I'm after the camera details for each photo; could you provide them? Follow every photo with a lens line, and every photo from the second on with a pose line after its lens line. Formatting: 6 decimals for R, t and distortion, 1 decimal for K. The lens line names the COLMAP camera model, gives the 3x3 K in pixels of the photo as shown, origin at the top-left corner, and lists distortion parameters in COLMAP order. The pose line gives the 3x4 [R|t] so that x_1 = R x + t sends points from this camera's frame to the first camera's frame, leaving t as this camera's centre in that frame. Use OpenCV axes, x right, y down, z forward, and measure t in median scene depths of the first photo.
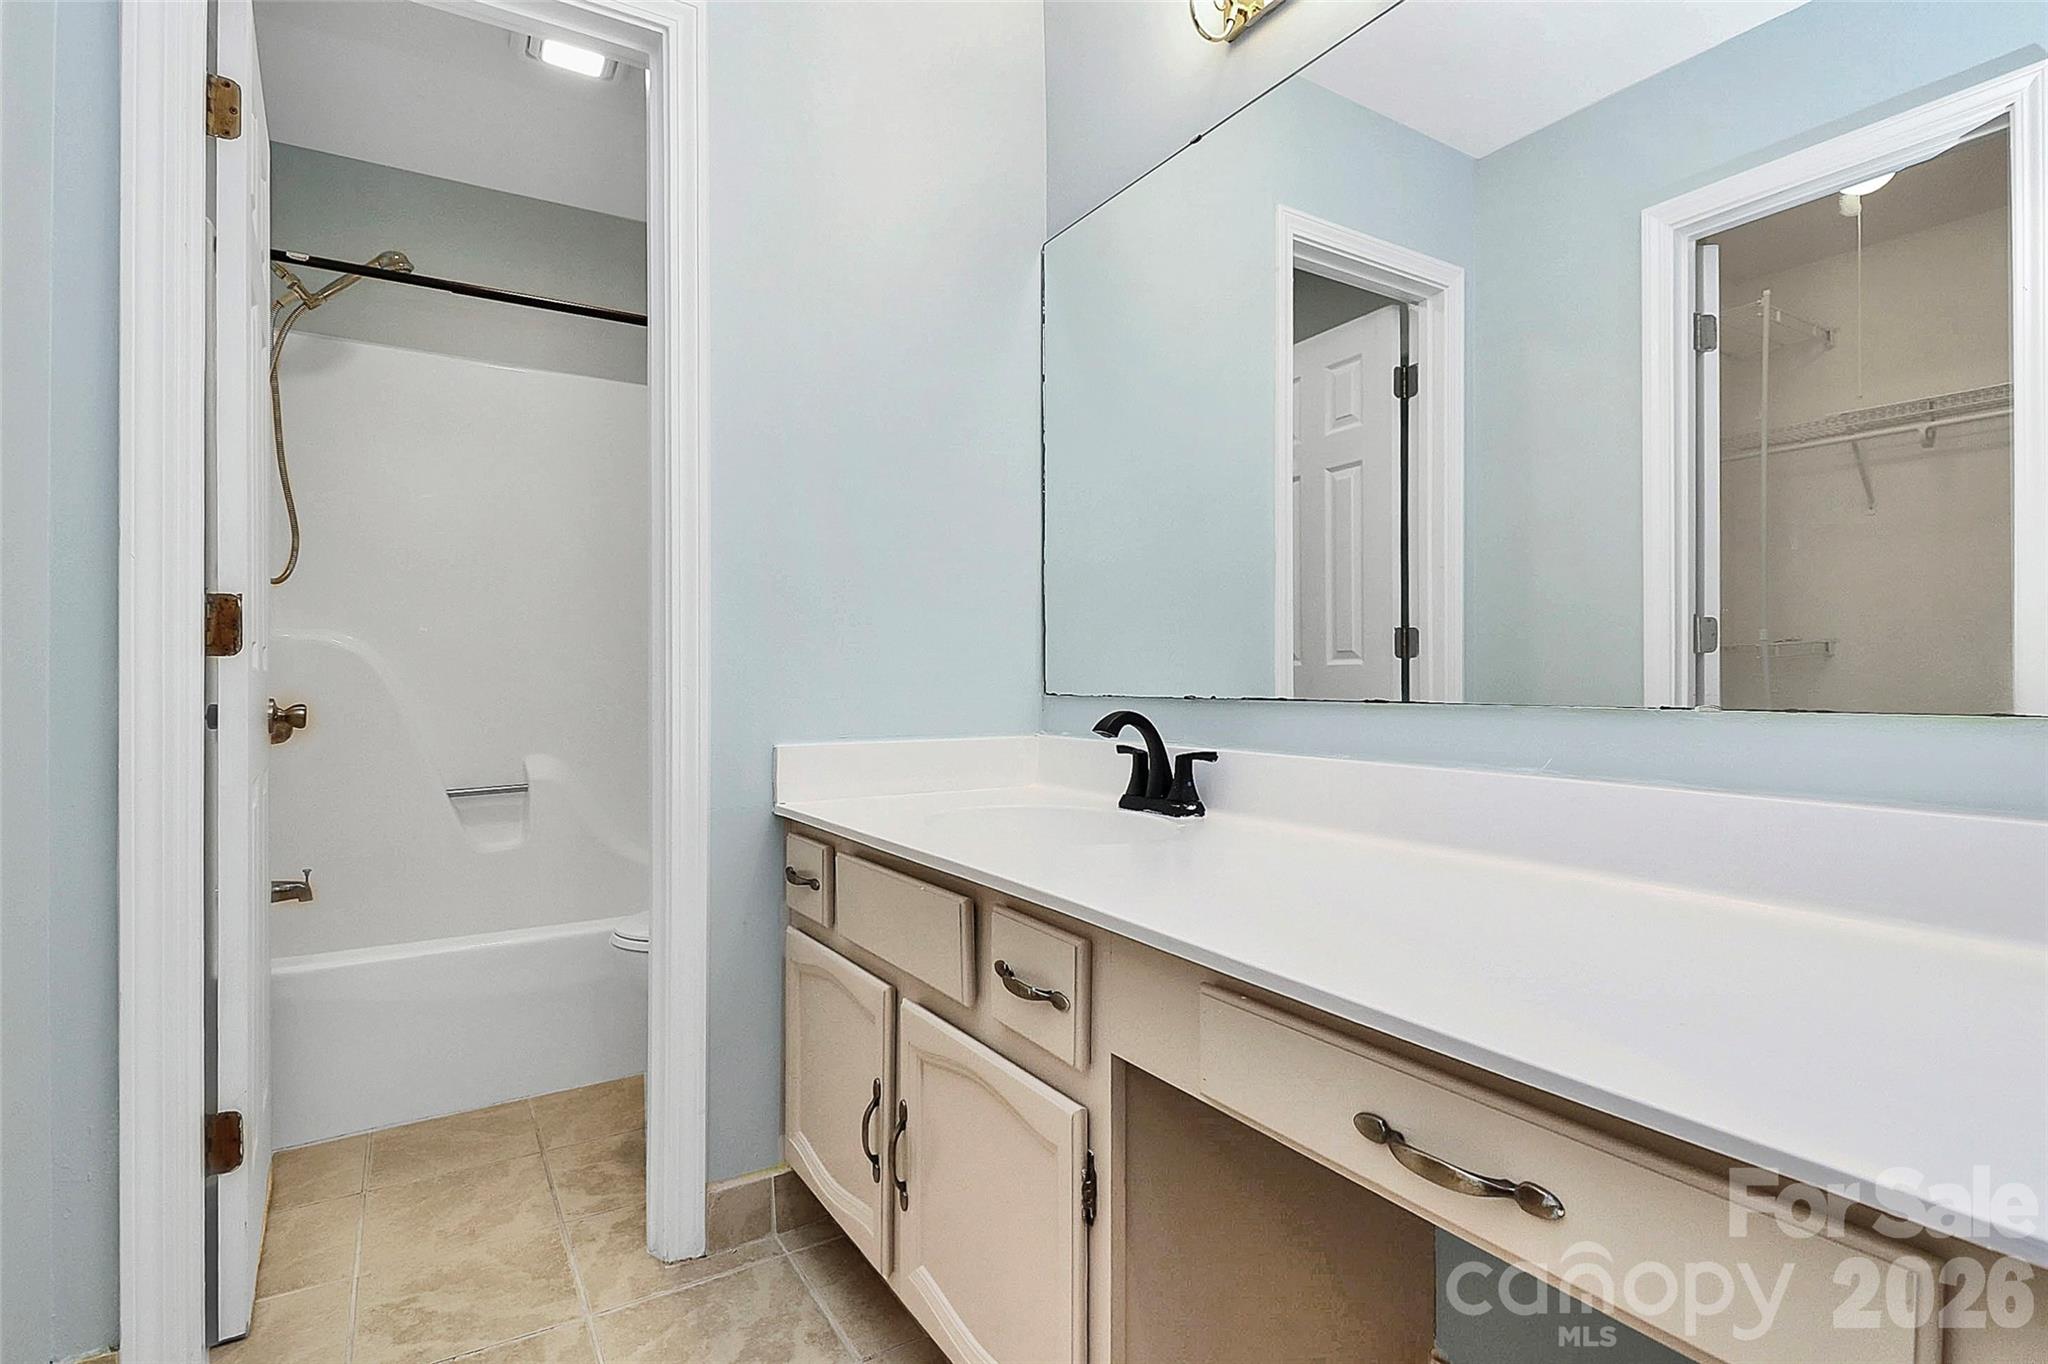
lens RADIAL K [[973.6, 0, 1022.0], [0, 973.6, 668.5], [0, 0, 1]] dist [0.018430, -0.000080]
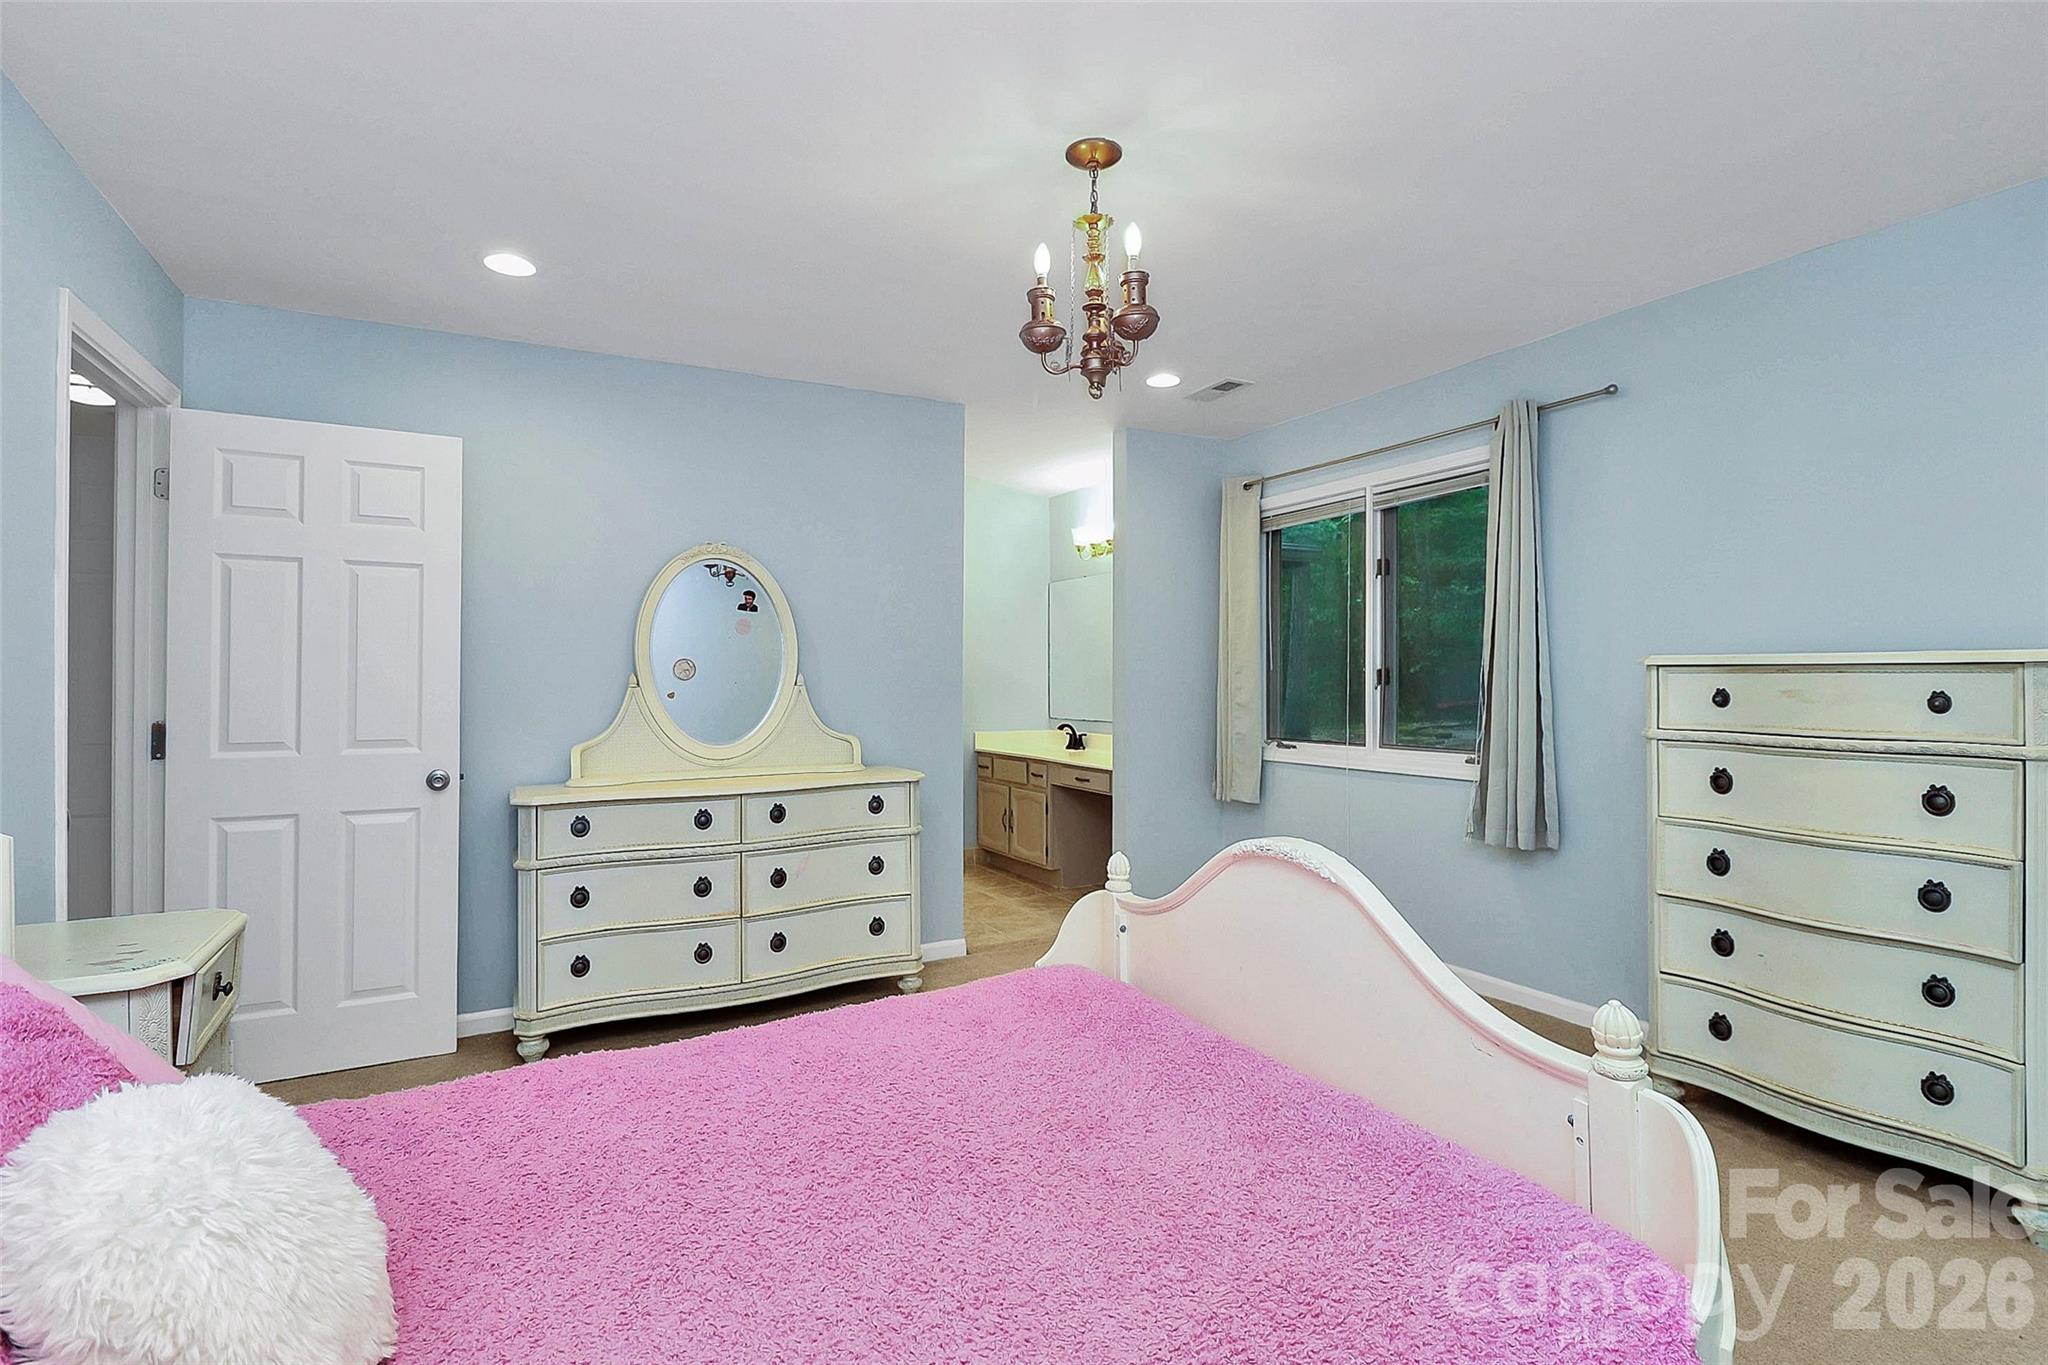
lens RADIAL K [[973.6, 0, 1022.0], [0, 973.6, 669.0], [0, 0, 1]] dist [0.018430, -0.000080]
pose [[0.998116, -0.002364, -0.061306, 0.174127], [0.002186, 0.999993, -0.002972, -0.169957], [0.061312, 0.002833, 0.998115, -3.022055]]
